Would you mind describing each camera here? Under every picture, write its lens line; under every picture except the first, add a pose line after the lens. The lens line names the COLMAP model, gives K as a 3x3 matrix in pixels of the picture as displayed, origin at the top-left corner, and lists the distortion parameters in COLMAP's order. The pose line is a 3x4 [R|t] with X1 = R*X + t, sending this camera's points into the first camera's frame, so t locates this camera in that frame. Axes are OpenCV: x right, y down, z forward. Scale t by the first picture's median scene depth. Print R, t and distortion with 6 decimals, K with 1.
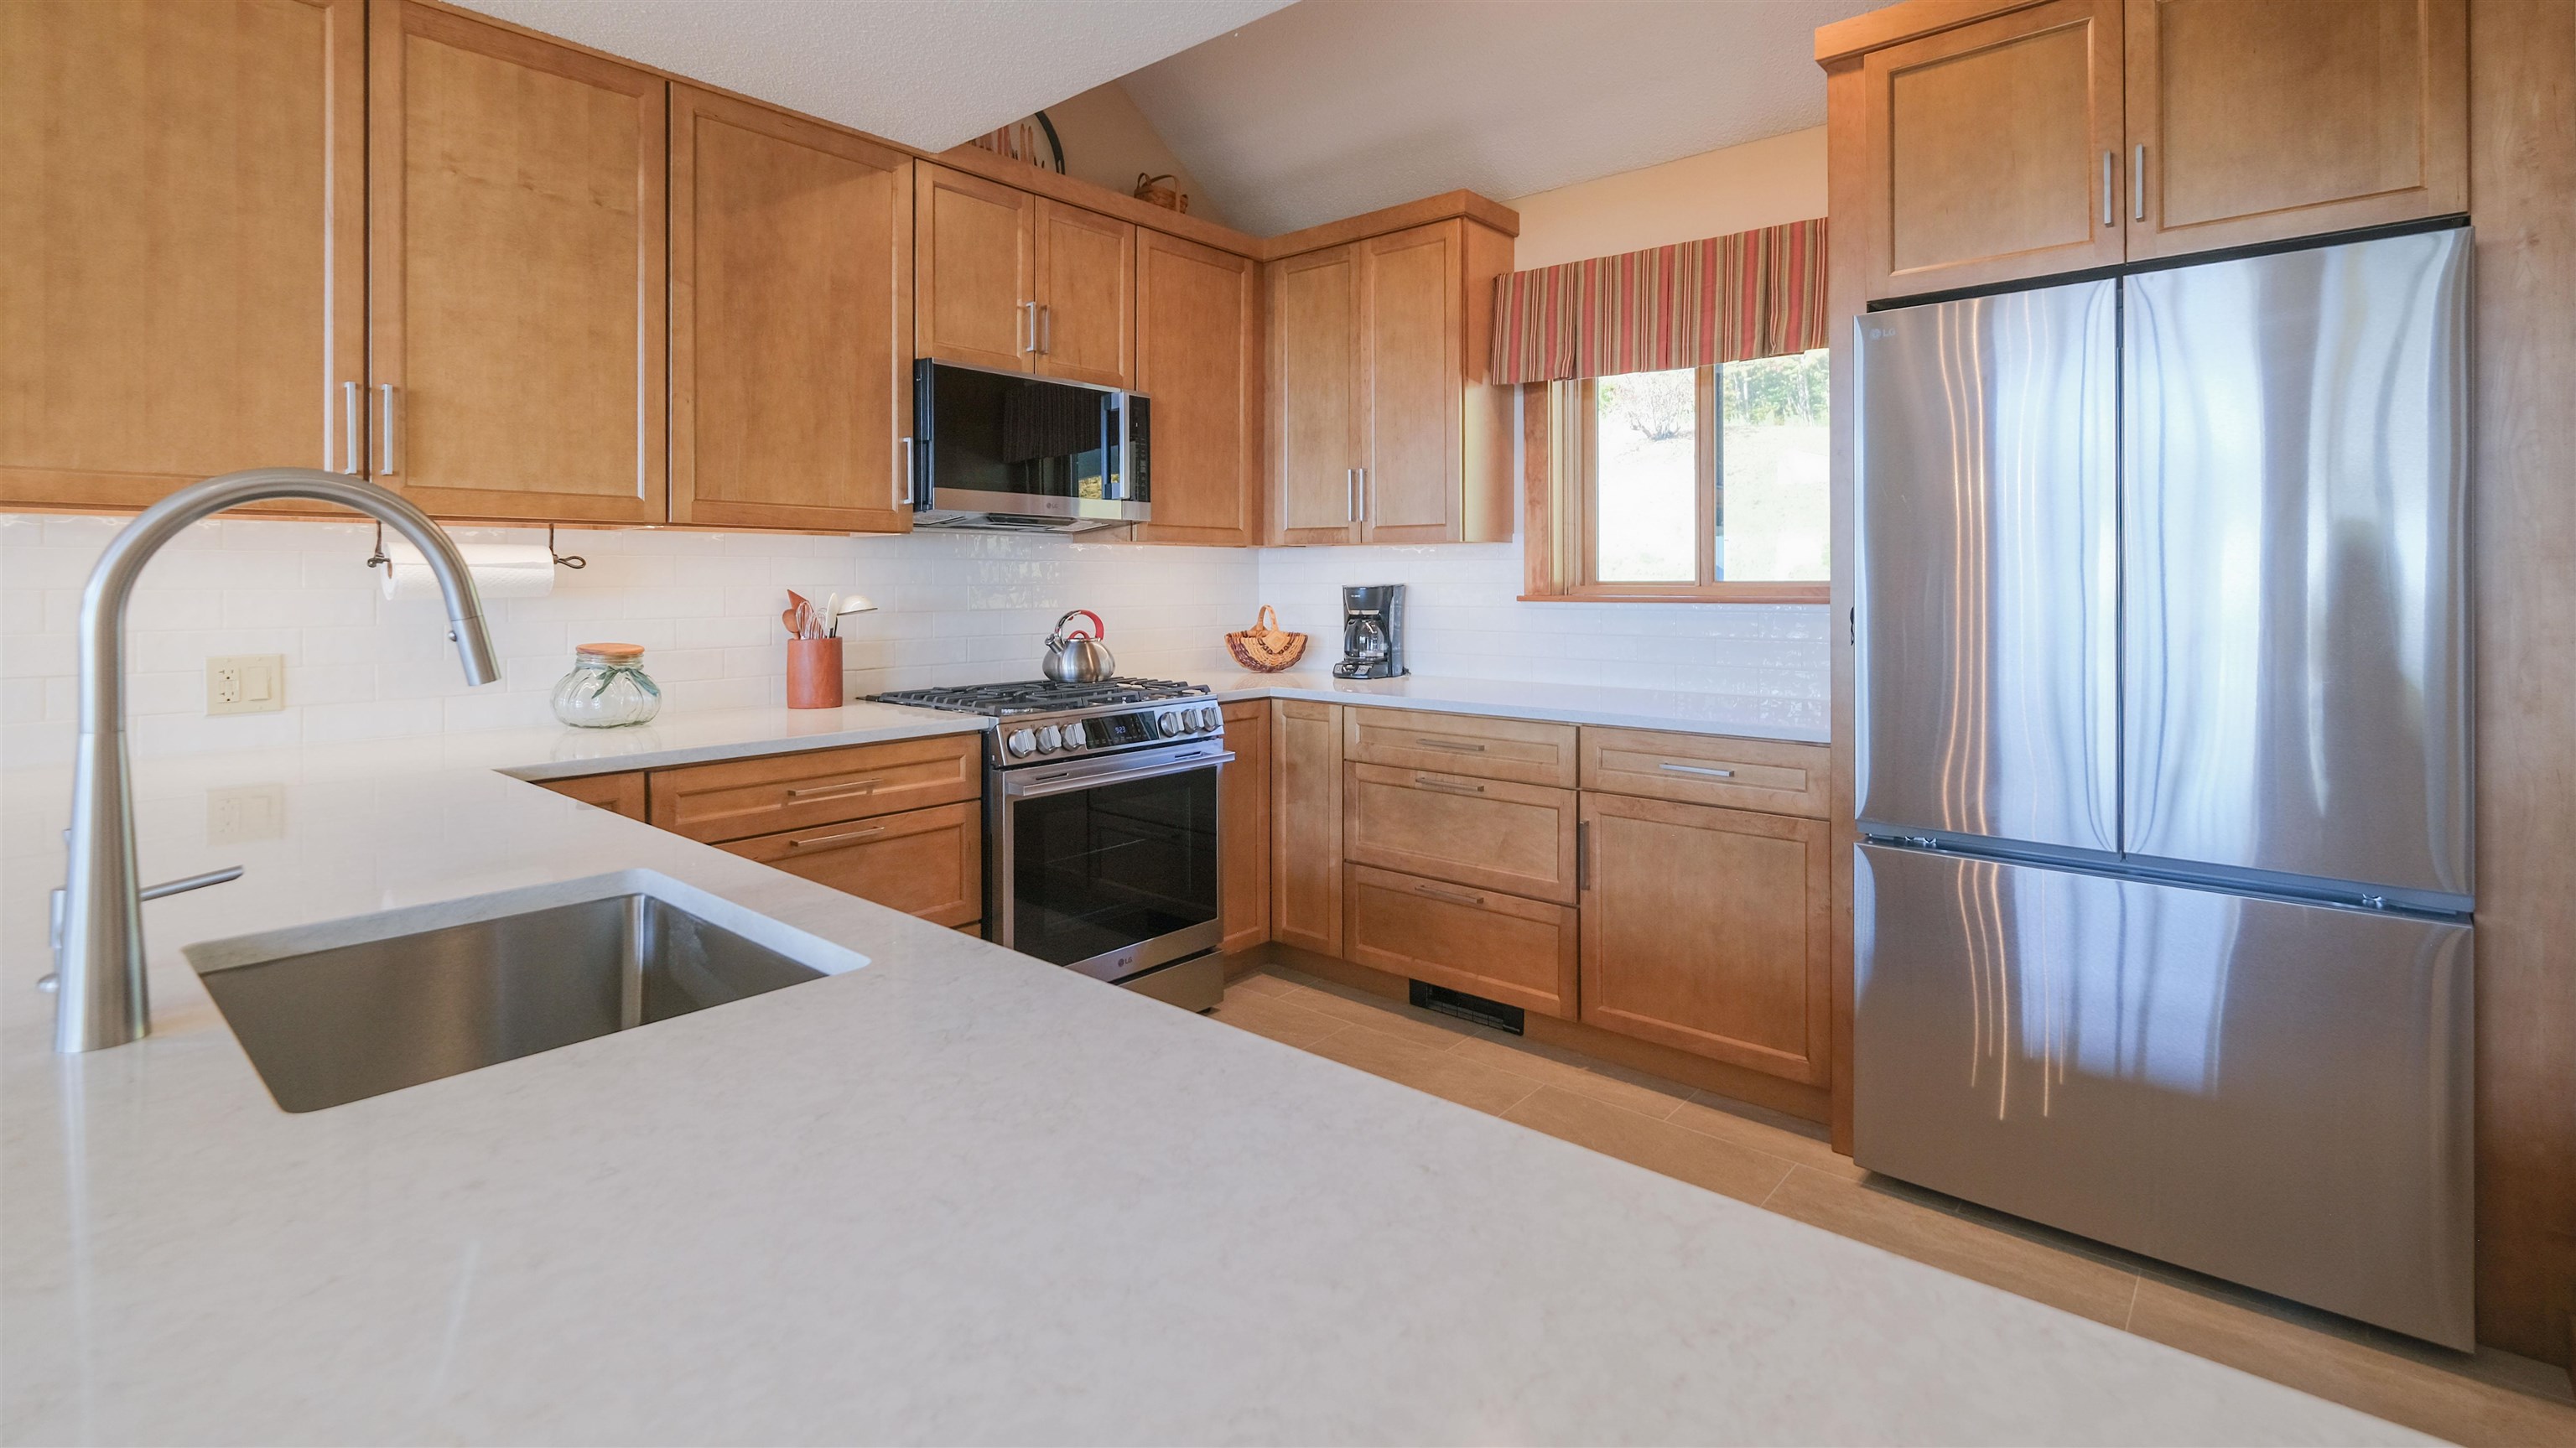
lens RADIAL K [[1144.6, 0, 1288.0], [0, 1144.6, 724.0], [0, 0, 1]] dist [0.000049, -0.000200]
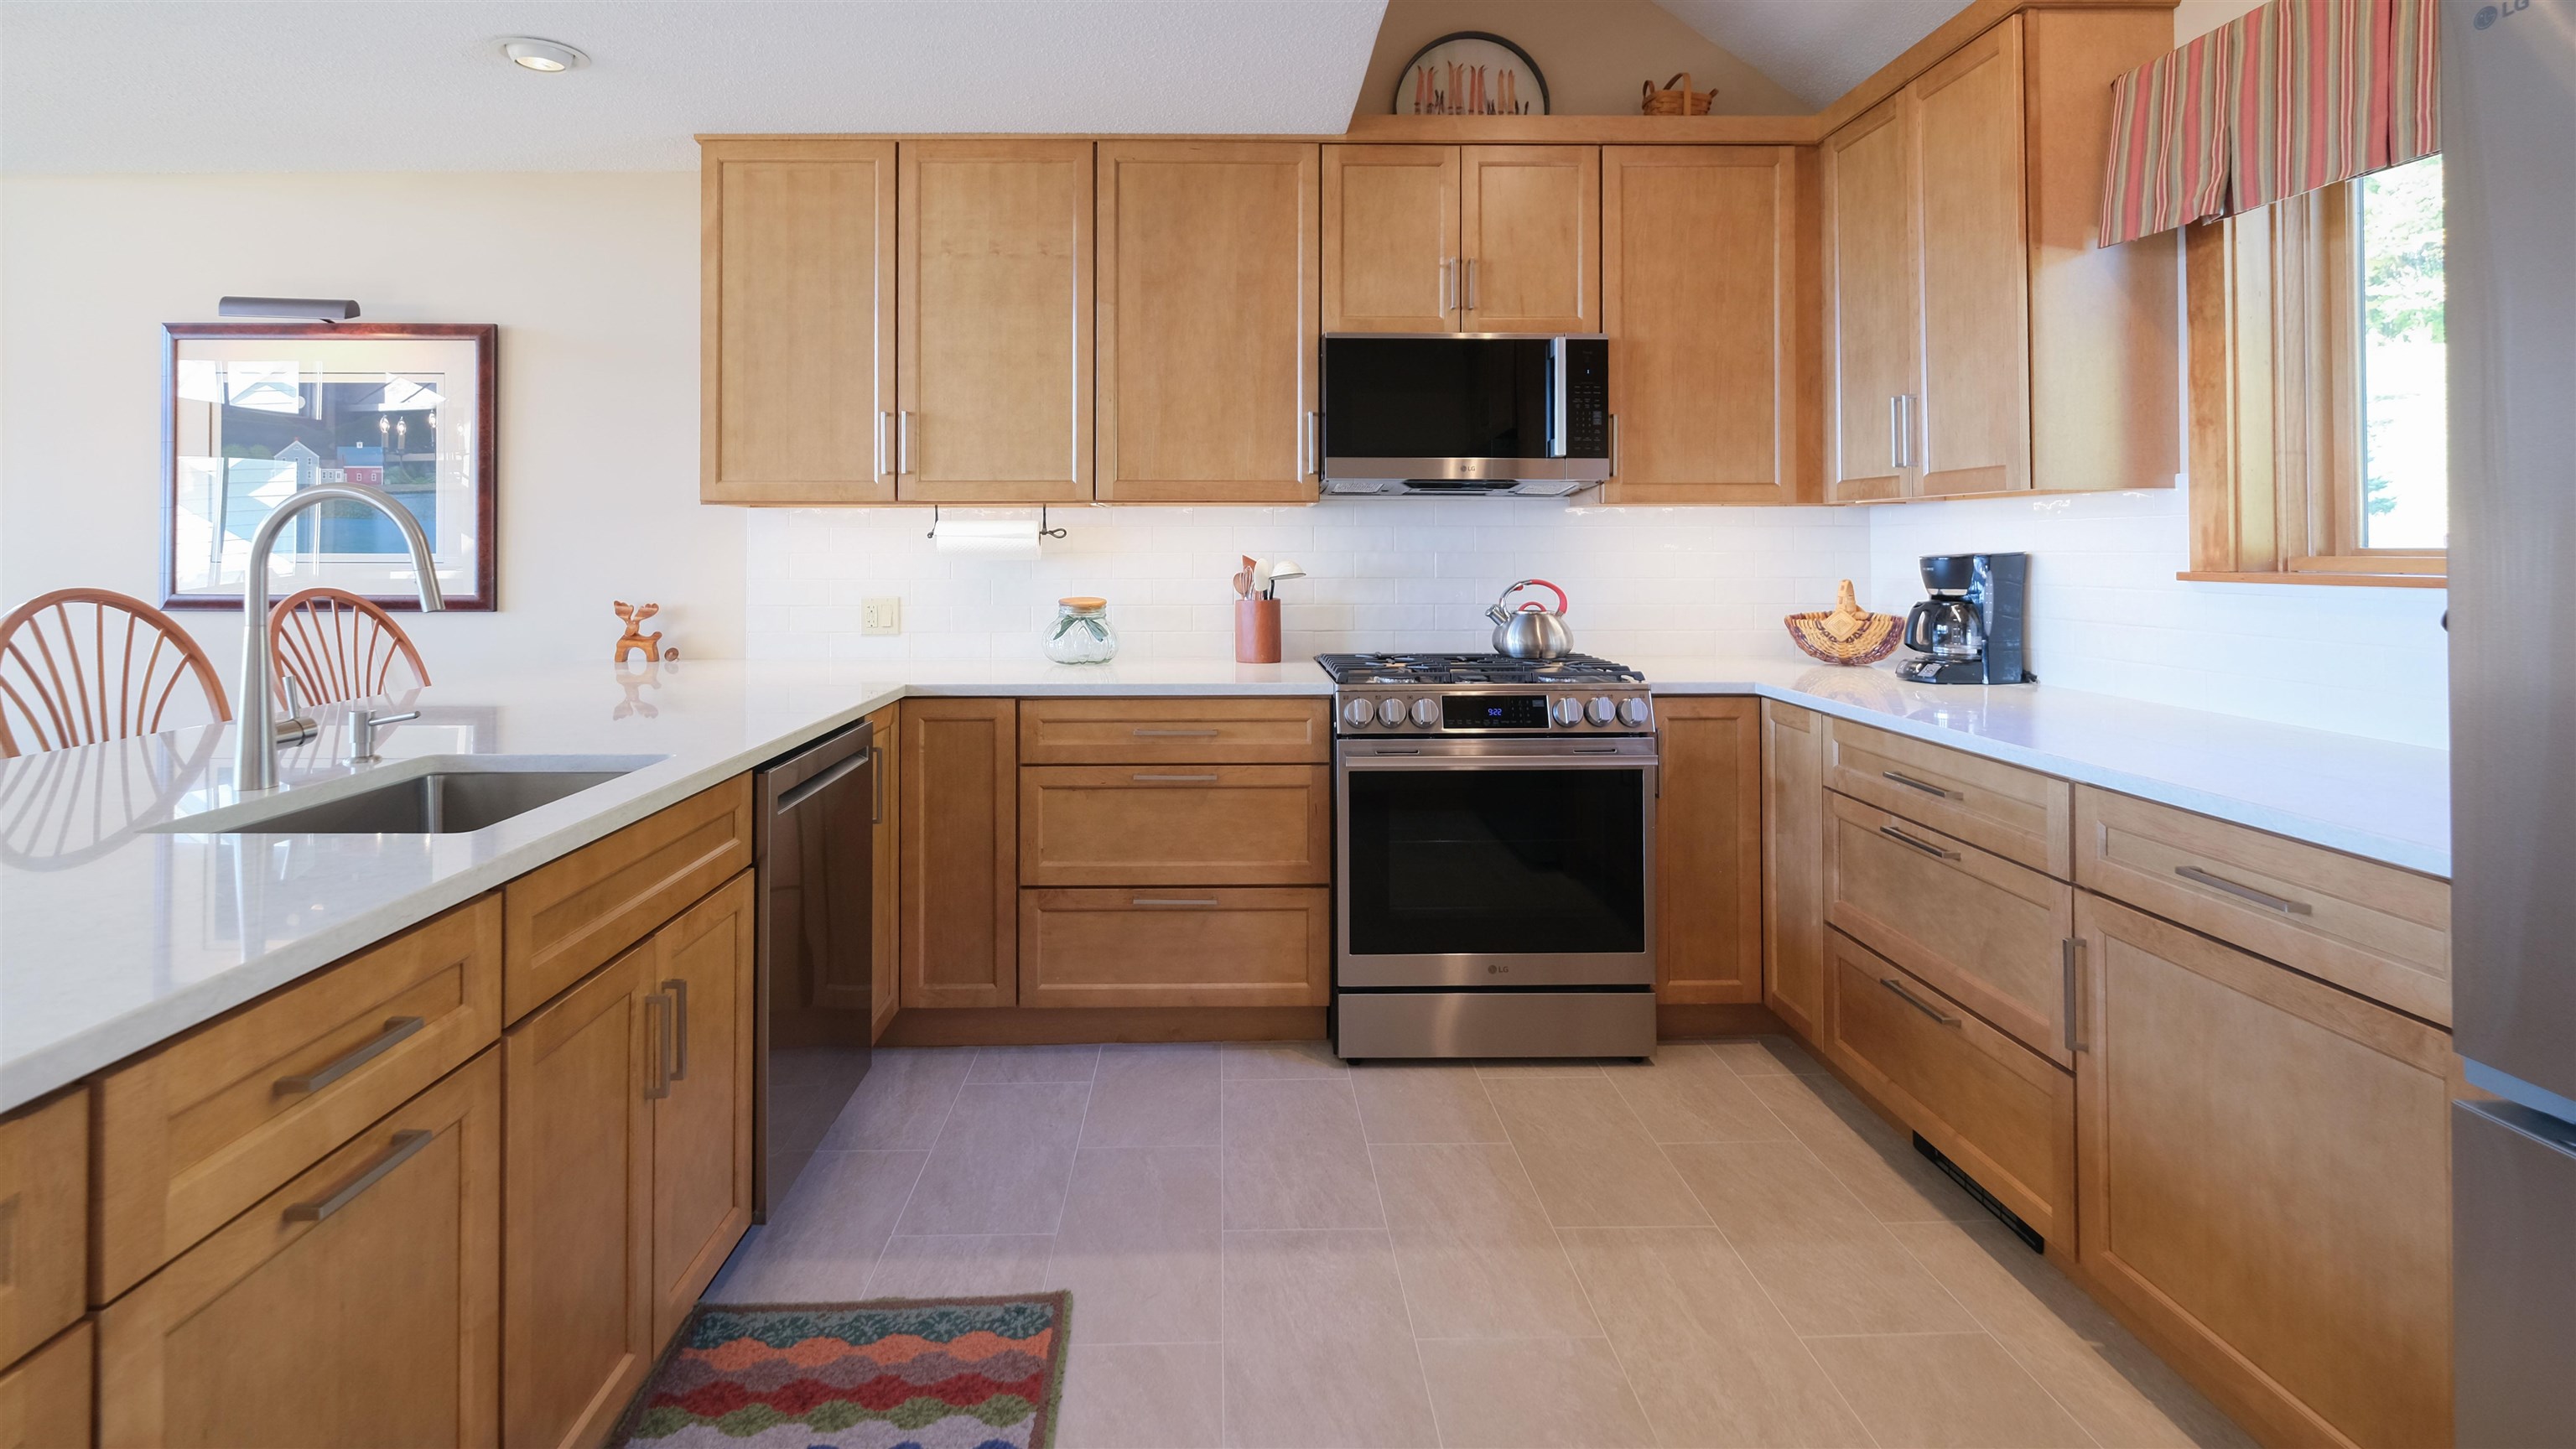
lens RADIAL K [[1153.8, 0, 1253.9], [0, 1153.8, 663.8], [0, 0, 1]] dist [0.000846, -0.000206]
pose [[0.673127, 0.074425, -0.735772, 0.384452], [-0.092173, 0.995608, 0.016382, -0.029558], [0.733760, 0.056791, 0.677031, 0.233498]]
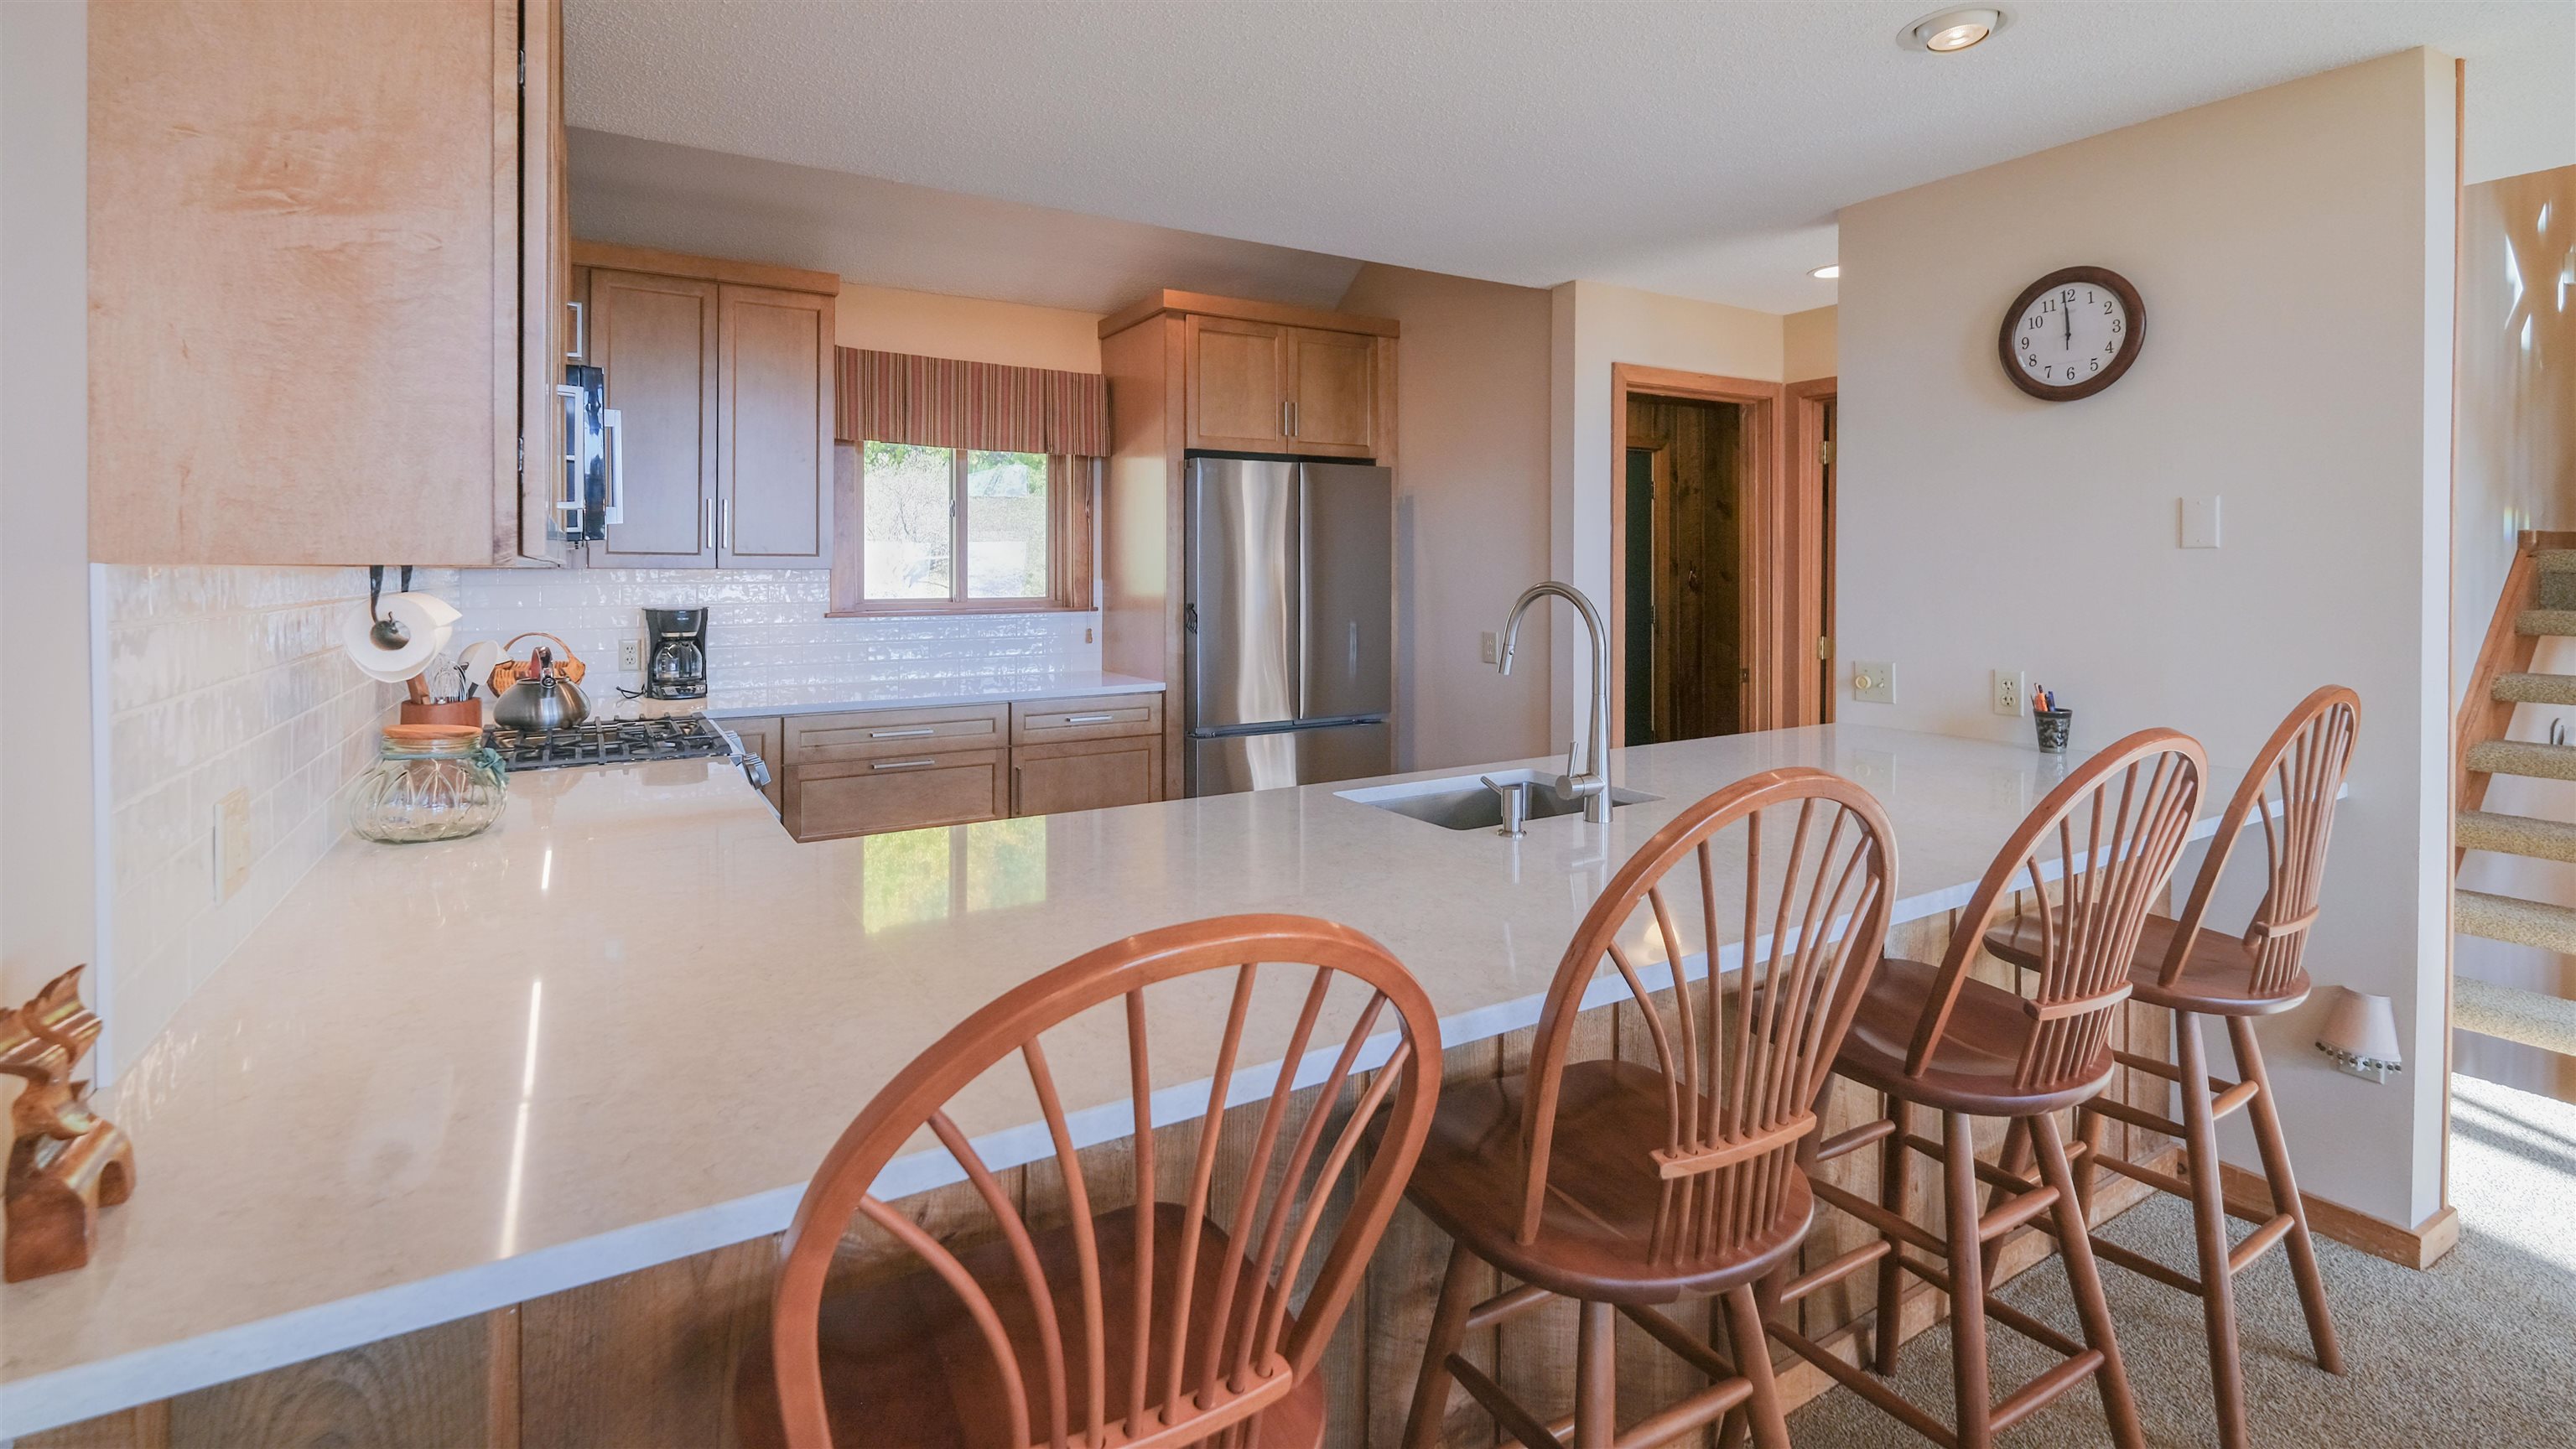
lens RADIAL K [[1144.6, 0, 1288.0], [0, 1144.6, 724.5], [0, 0, 1]] dist [0.000049, -0.000200]
pose [[0.295059, -0.108008, 0.949355, -0.913082], [0.139882, 0.987768, 0.068903, -0.016071], [-0.945184, 0.112467, 0.306558, 0.237470]]
